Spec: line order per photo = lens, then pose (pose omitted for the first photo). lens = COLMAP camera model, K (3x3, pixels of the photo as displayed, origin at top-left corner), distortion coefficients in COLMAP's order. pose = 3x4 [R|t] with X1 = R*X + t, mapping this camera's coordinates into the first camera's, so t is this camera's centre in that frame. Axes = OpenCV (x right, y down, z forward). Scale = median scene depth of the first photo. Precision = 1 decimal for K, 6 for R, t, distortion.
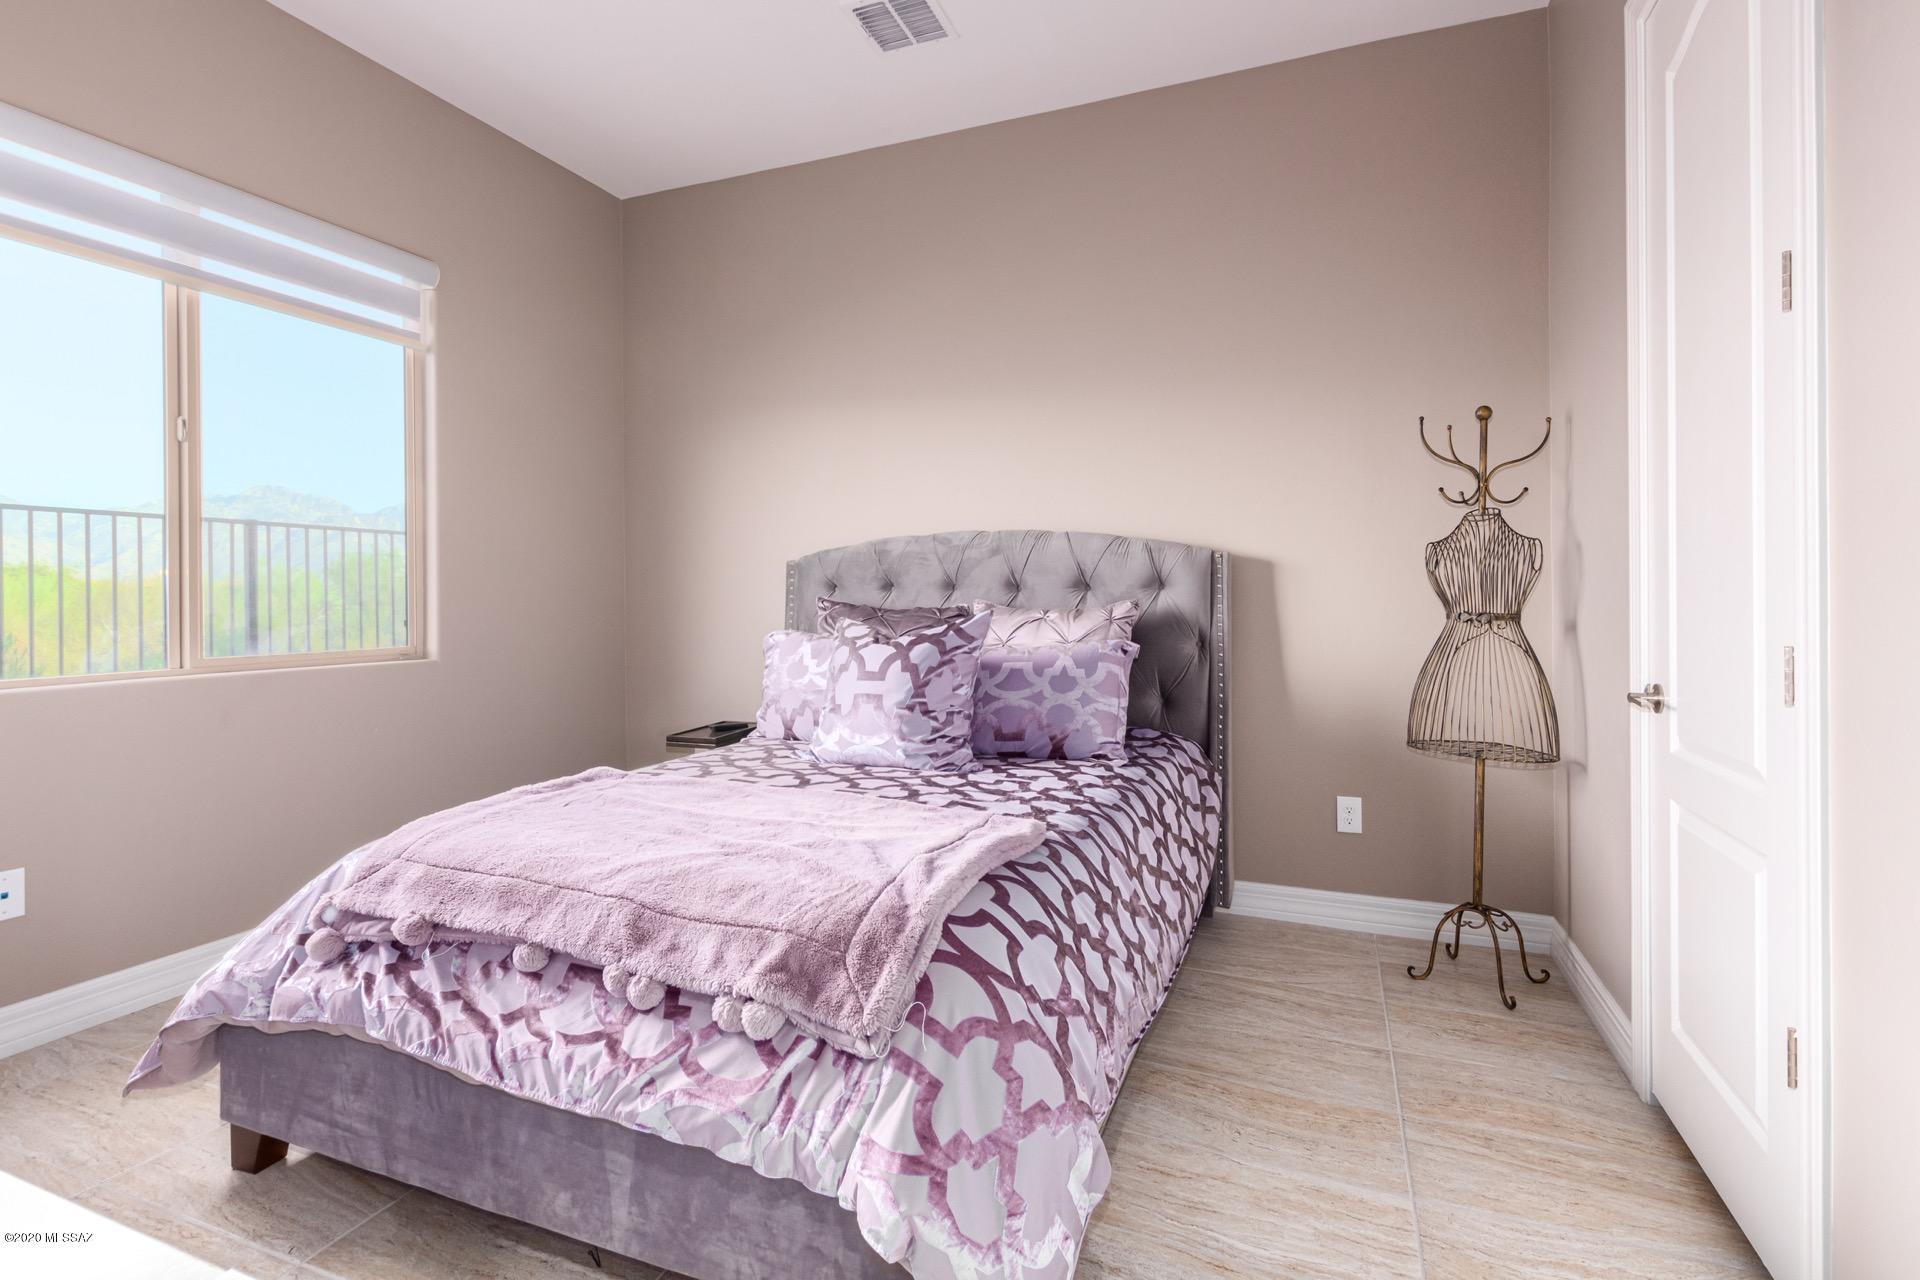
lens RADIAL K [[892.4, 0, 964.8], [0, 892.4, 615.5], [0, 0, 1]] dist [0.001619, 0.000264]
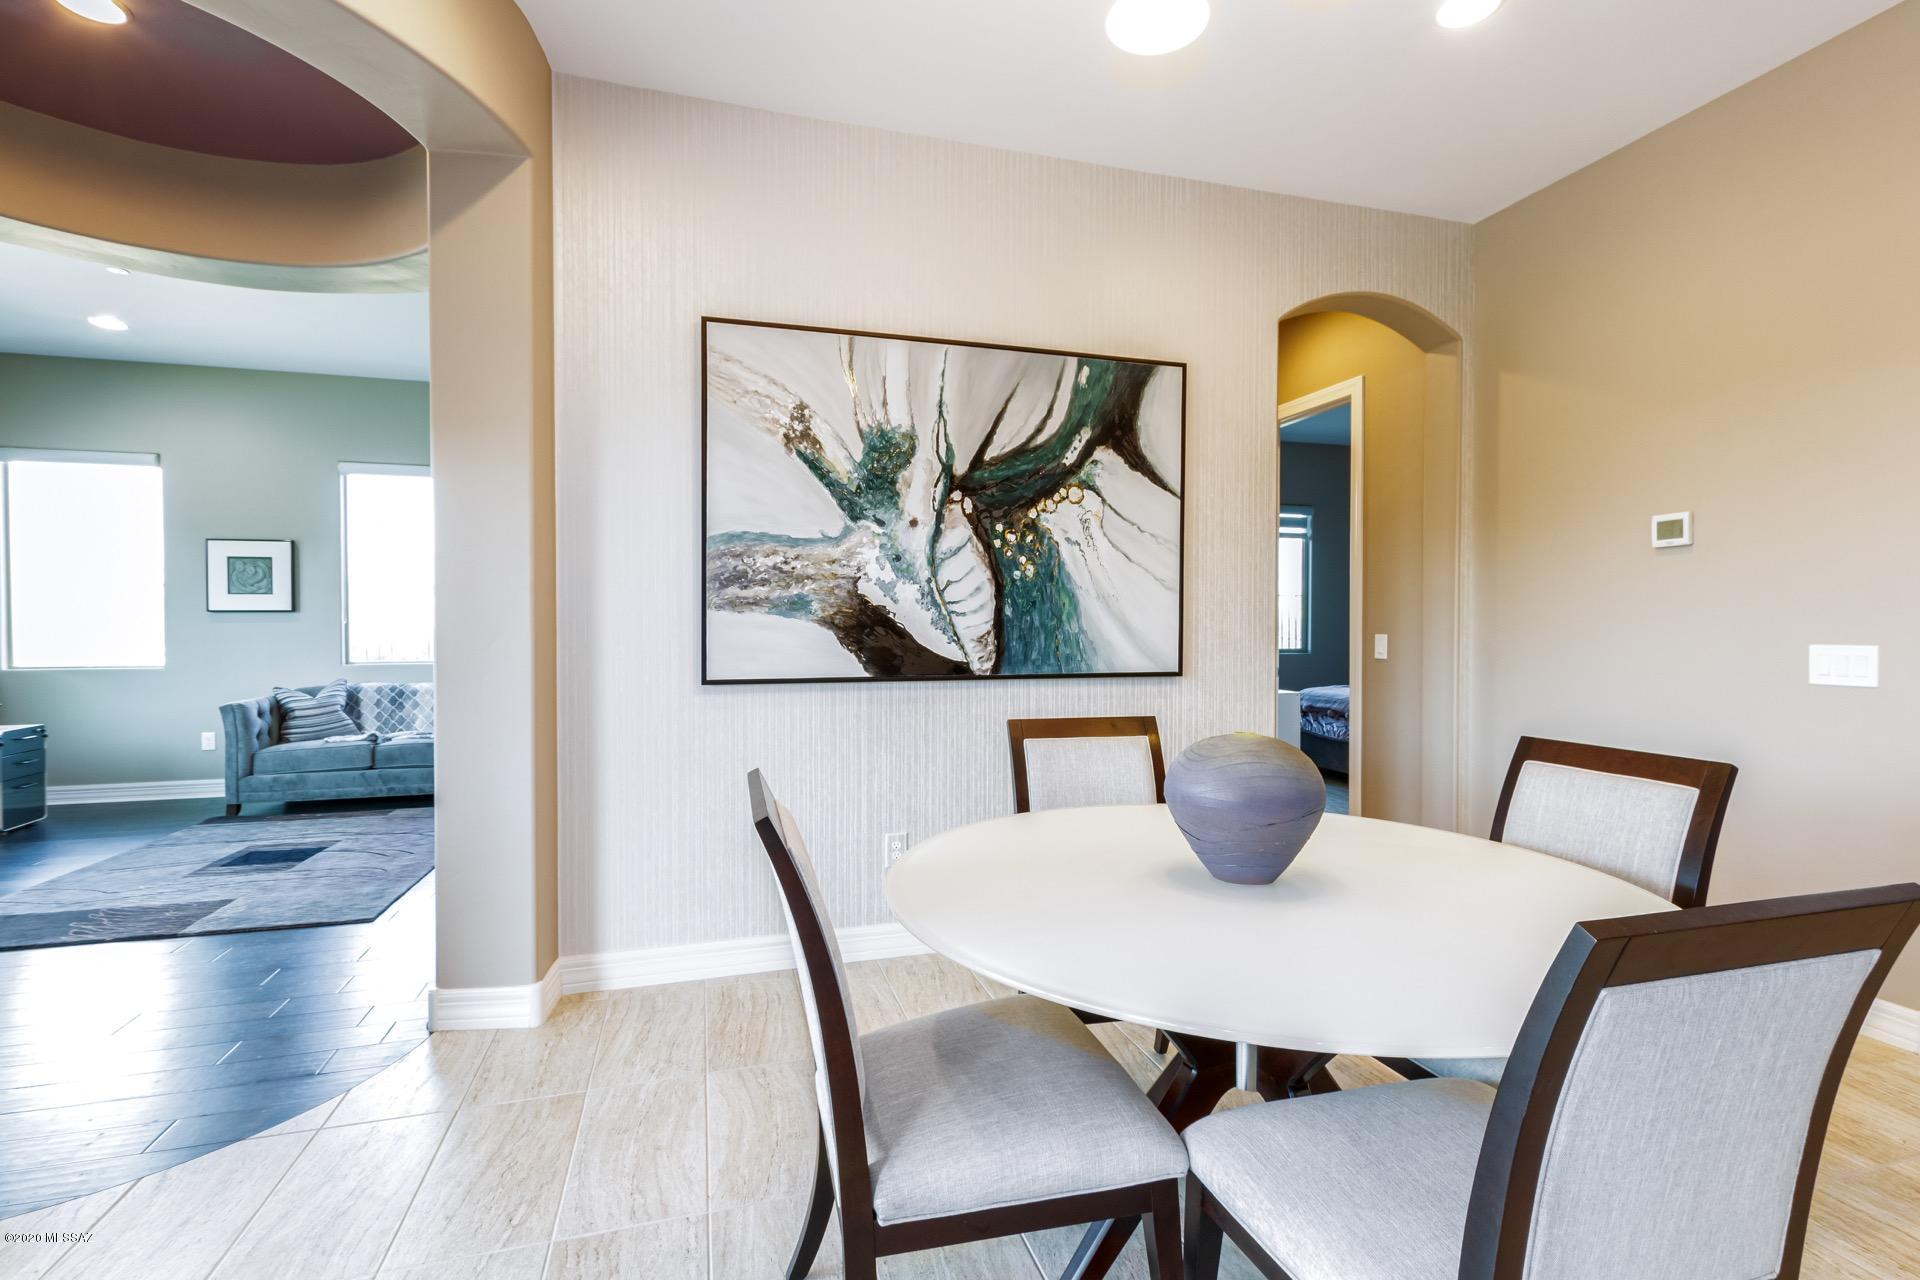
lens RADIAL K [[892.4, 0, 964.8], [0, 892.4, 615.5], [0, 0, 1]] dist [0.001619, 0.000264]
pose [[0.621240, 0.003418, -0.783613, 0.899606], [-0.019989, 0.999734, -0.011487, -0.008798], [0.783365, 0.022800, 0.621143, -1.546617]]
